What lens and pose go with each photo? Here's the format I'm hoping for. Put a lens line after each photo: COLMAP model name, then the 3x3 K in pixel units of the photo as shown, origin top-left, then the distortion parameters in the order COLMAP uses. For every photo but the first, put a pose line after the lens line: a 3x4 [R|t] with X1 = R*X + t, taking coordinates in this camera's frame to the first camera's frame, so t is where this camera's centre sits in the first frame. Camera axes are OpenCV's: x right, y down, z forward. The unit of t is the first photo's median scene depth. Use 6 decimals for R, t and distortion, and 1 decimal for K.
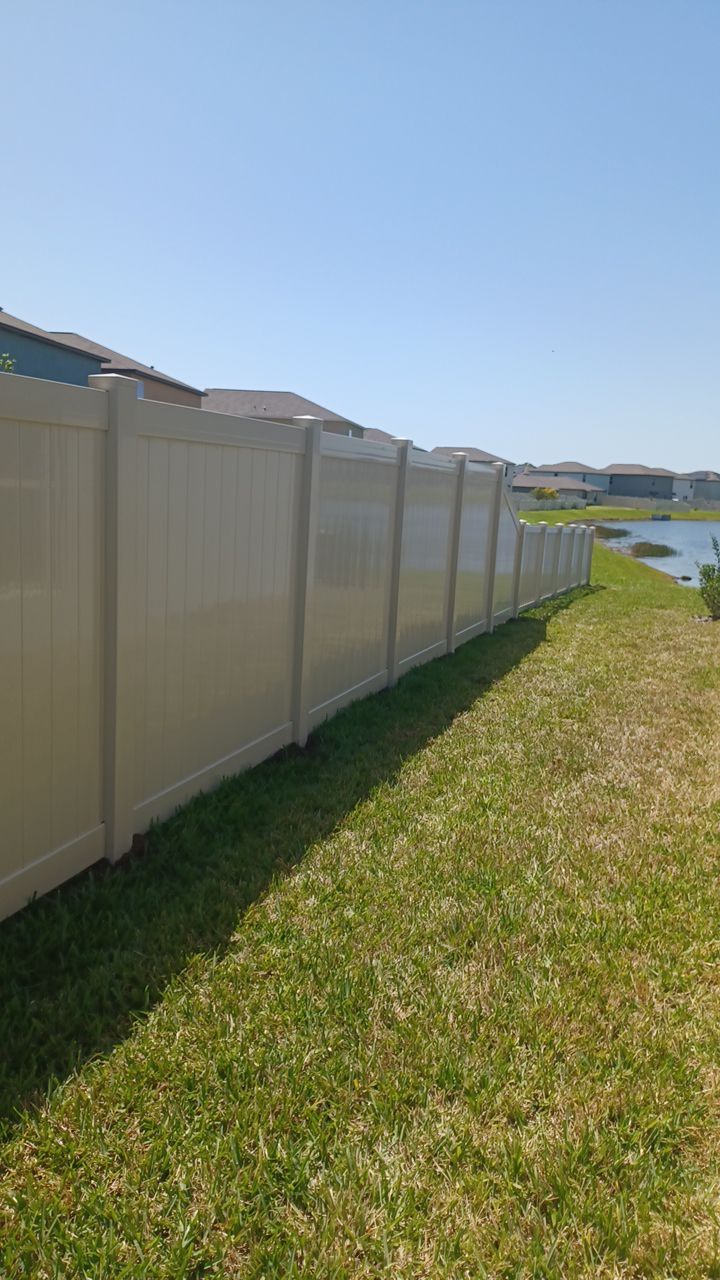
lens RADIAL K [[943.0, 0, 360.0], [0, 943.0, 640.0], [0, 0, 1]] dist [0.033457, 0.001256]
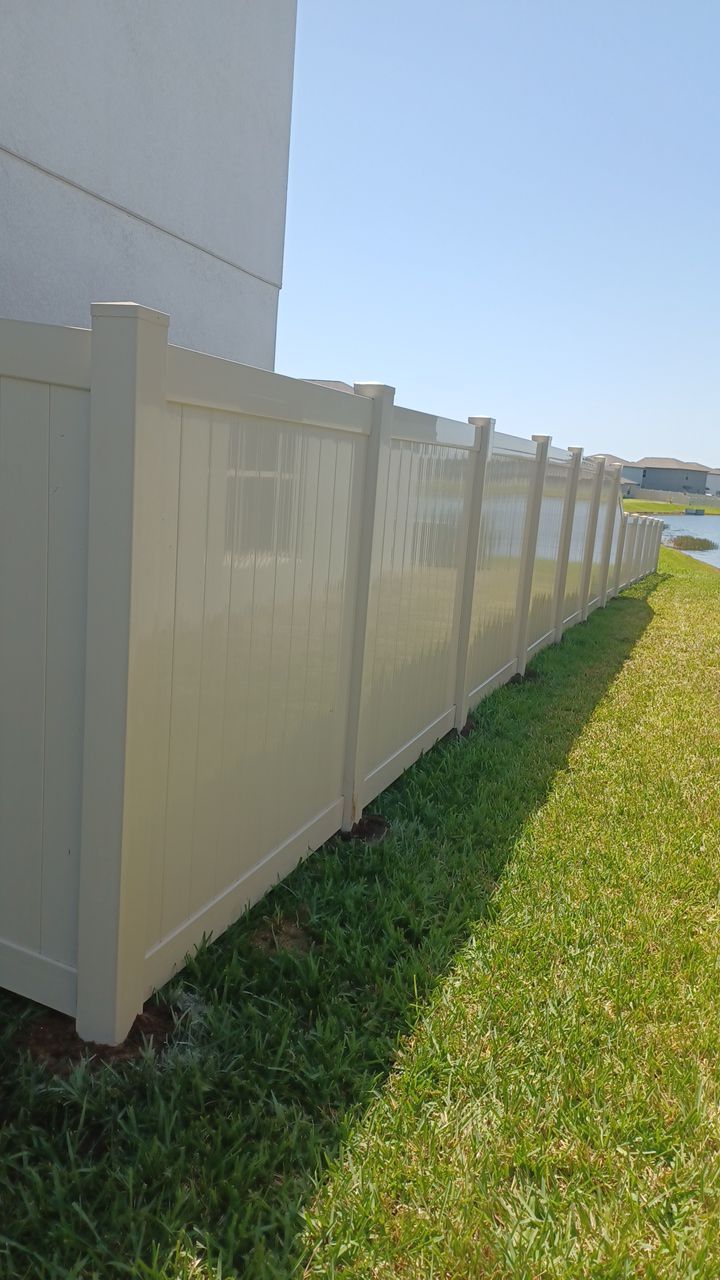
lens RADIAL K [[943.0, 0, 360.0], [0, 943.0, 640.0], [0, 0, 1]] dist [0.033457, 0.001256]
pose [[0.999367, 0.027776, -0.022210, -0.068390], [-0.027470, 0.999525, 0.013961, 0.012326], [0.022588, -0.013342, 0.999656, -0.091858]]
